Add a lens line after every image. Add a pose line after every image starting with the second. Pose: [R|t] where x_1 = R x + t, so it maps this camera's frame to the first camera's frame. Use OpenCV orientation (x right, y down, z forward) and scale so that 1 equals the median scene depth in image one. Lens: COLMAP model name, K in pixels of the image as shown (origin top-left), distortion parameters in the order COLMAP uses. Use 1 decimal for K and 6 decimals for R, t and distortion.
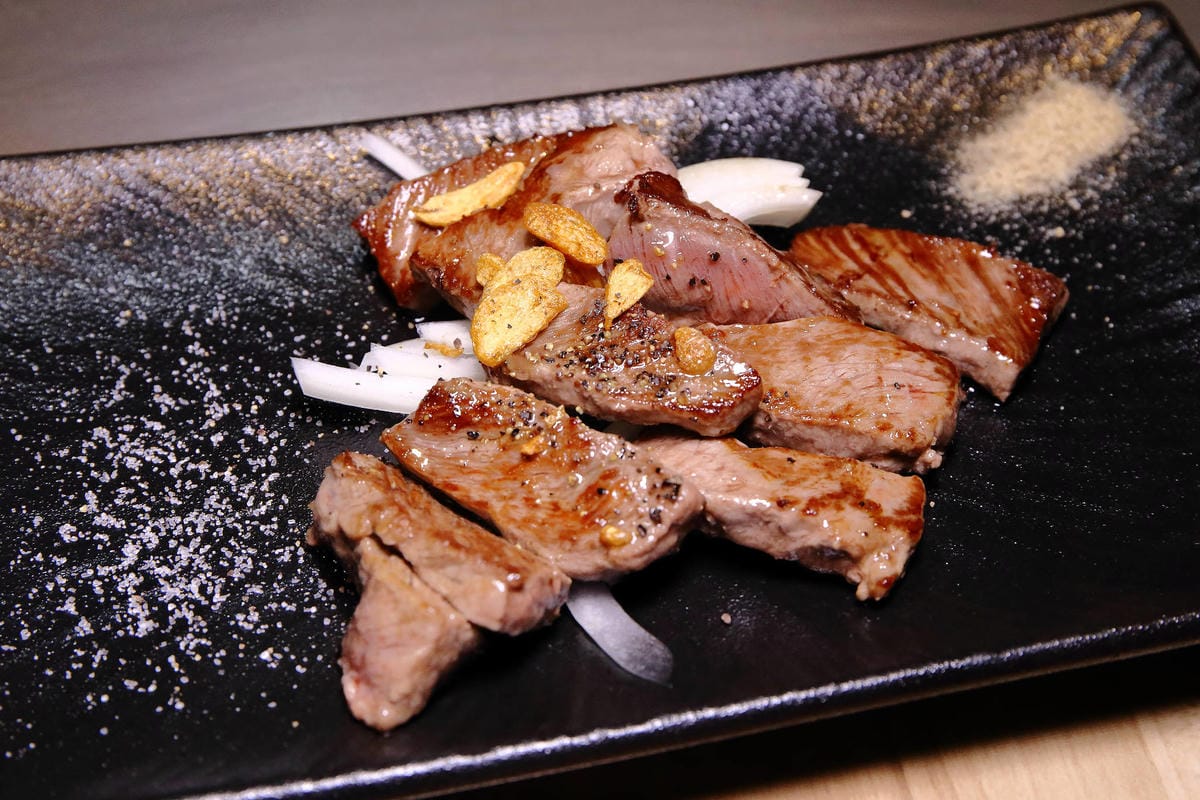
lens RADIAL K [[2382.3, 0, 597.4], [0, 2382.3, 402.7], [0, 0, 1]] dist [0.081989, 0.000000]
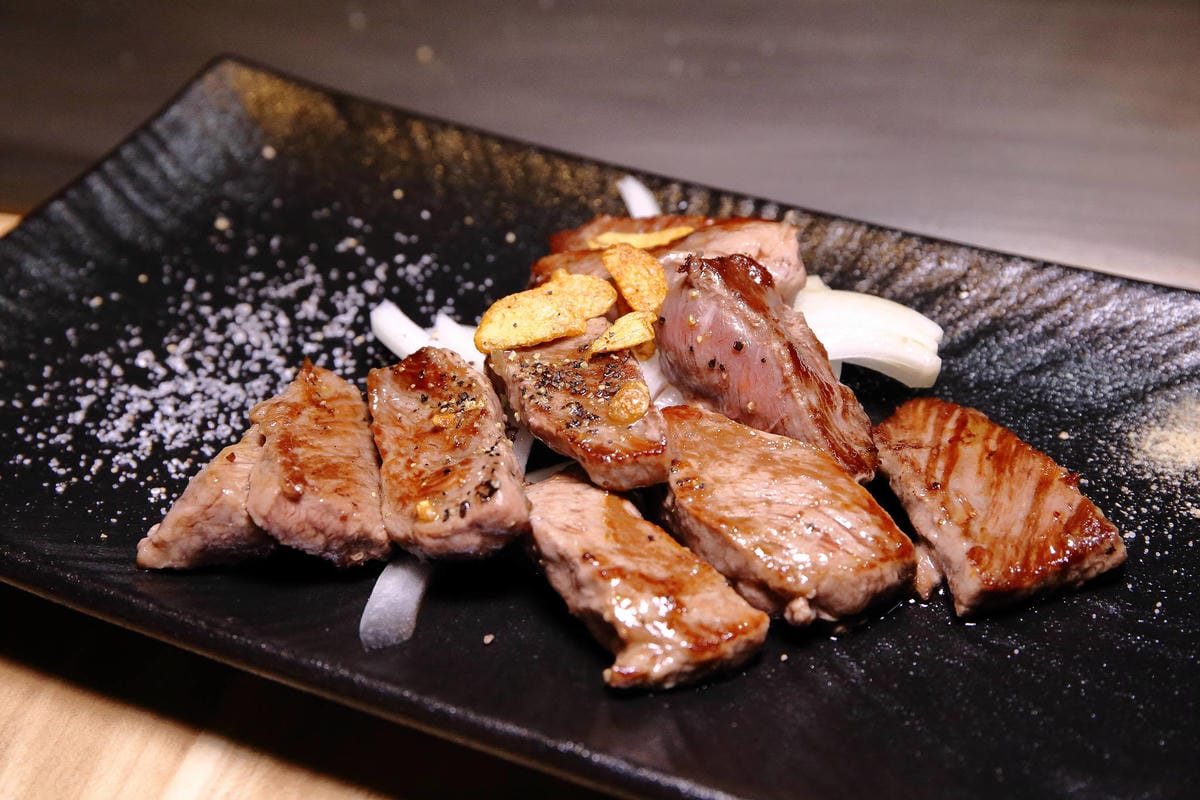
lens RADIAL K [[2382.3, 0, 591.3], [0, 2382.3, 399.0], [0, 0, 1]] dist [0.081989, 0.000000]
pose [[0.716806, 0.326594, -0.616057, 0.637791], [-0.430415, 0.902352, -0.022435, 0.005666], [0.548573, 0.281242, 0.787382, 0.223848]]
